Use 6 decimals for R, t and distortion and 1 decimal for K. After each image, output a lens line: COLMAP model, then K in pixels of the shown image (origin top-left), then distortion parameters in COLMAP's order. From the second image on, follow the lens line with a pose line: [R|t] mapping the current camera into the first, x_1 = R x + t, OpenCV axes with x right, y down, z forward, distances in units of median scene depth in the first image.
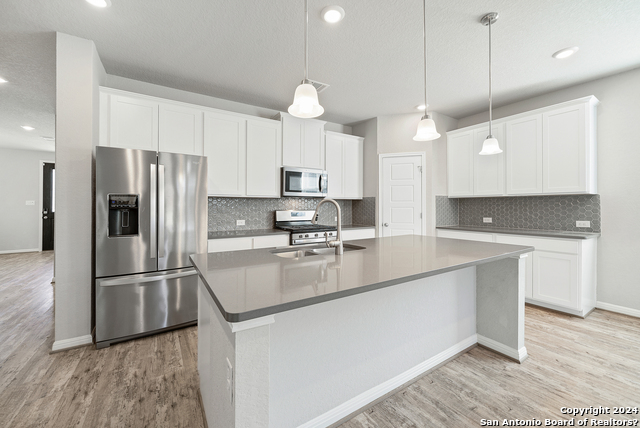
lens RADIAL K [[248.1, 0, 318.2], [0, 248.1, 206.0], [0, 0, 1]] dist [-0.001939, 0.001218]
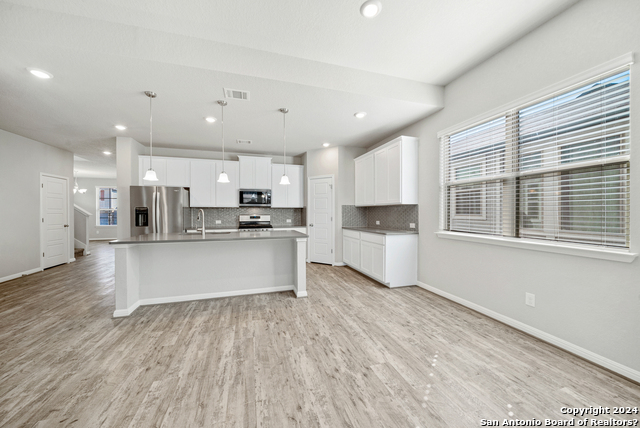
lens RADIAL K [[223.9, 0, 312.2], [0, 223.9, 215.2], [0, 0, 1]] dist [-0.008088, -0.000381]
pose [[0.963539, 0.004626, -0.267527, 0.839763], [-0.000607, 0.999886, 0.015103, -0.004197], [0.267566, -0.014390, 0.963432, -0.347591]]
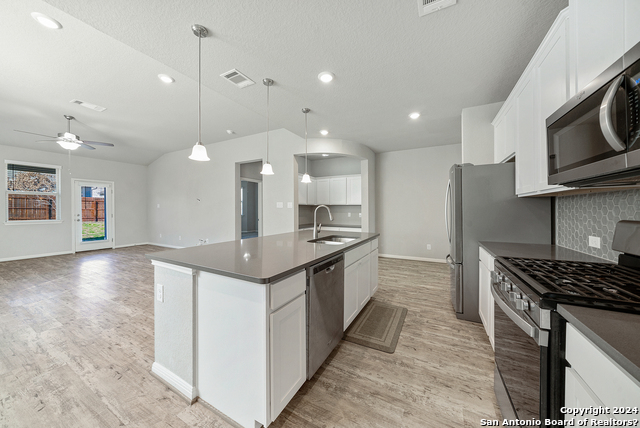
lens RADIAL K [[223.9, 0, 321.5], [0, 223.9, 211.5], [0, 0, 1]] dist [-0.008088, -0.000381]
pose [[-0.862093, 0.006466, -0.506709, 0.457912], [0.001535, 0.999947, 0.010149, 0.000829], [0.506747, 0.007971, -0.862058, 1.298792]]
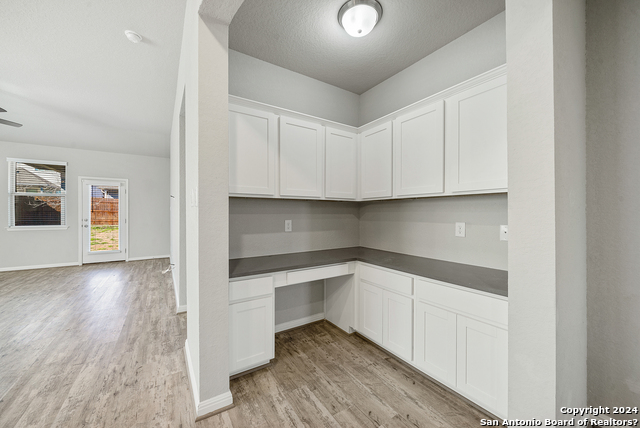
lens RADIAL K [[248.1, 0, 318.2], [0, 248.1, 211.3], [0, 0, 1]] dist [-0.001939, 0.001218]
pose [[-0.999949, 0.005105, 0.008713, -0.389598], [0.005074, 0.999981, -0.003628, 0.002693], [-0.008731, -0.003584, -0.999955, 0.358896]]
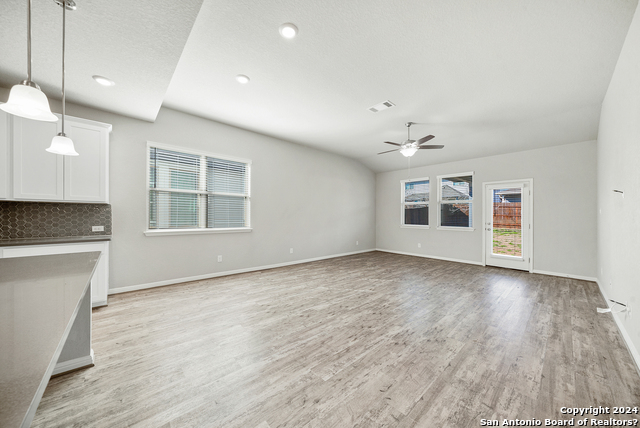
lens RADIAL K [[223.9, 0, 320.2], [0, 223.9, 213.2], [0, 0, 1]] dist [-0.008088, -0.000381]
pose [[-0.170437, 0.008388, 0.985333, -0.157088], [-0.009272, 0.999906, -0.010116, 0.000849], [-0.985325, -0.010860, -0.170343, 0.144374]]
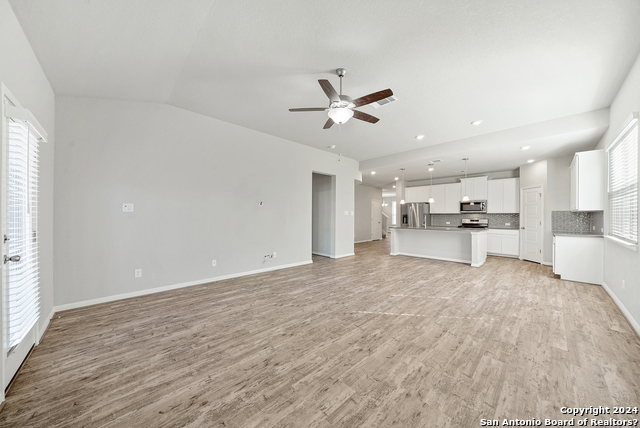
lens RADIAL K [[223.9, 0, 327.6], [0, 223.9, 213.5], [0, 0, 1]] dist [-0.008088, -0.000381]
pose [[0.226087, -0.010833, -0.974047, 1.947607], [-0.005551, 0.999908, -0.012409, 0.002822], [0.974091, 0.008213, 0.226006, -0.872421]]
